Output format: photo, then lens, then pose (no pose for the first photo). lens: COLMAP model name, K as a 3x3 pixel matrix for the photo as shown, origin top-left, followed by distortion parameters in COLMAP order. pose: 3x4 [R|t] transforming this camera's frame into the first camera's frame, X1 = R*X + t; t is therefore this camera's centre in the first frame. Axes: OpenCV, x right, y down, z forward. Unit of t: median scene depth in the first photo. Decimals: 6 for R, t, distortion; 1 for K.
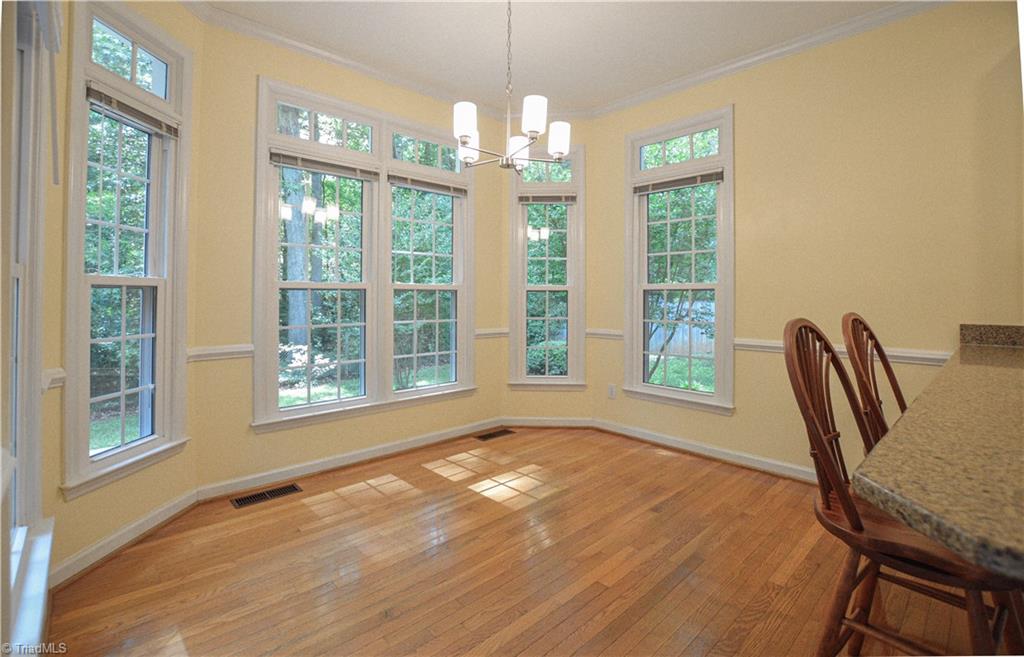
lens RADIAL K [[458.3, 0, 483.6], [0, 458.3, 292.2], [0, 0, 1]] dist [-0.021209, 0.000037]
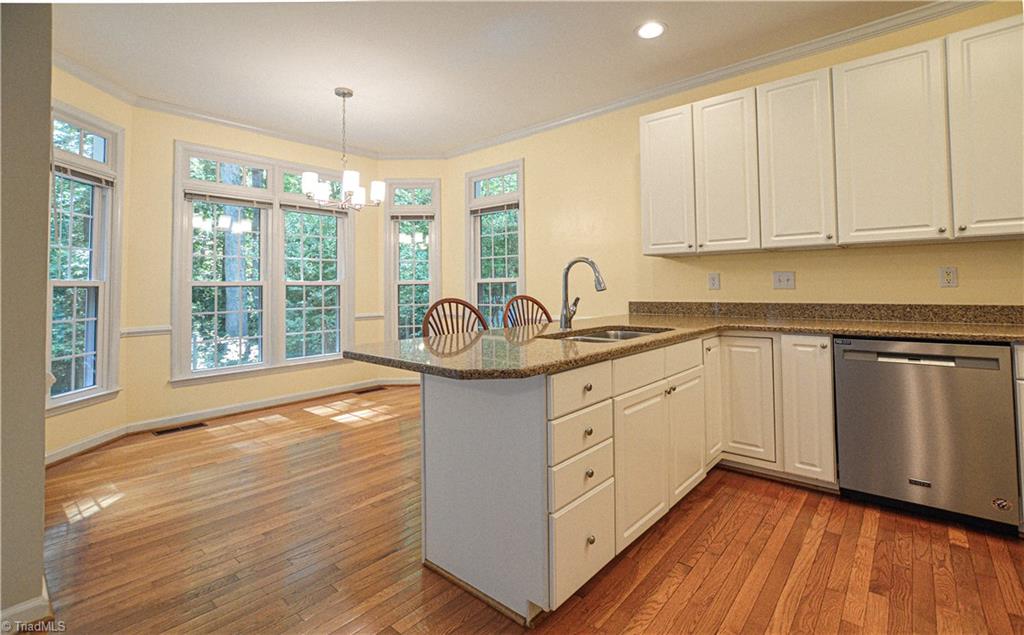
lens RADIAL K [[458.0, 0, 512.5], [0, 458.0, 273.9], [0, 0, 1]] dist [-0.000300, -0.000345]
pose [[0.991253, -0.011627, 0.131461, 0.322009], [0.014651, 0.999649, -0.022059, -0.000337], [-0.131158, 0.023792, 0.991076, -0.499144]]
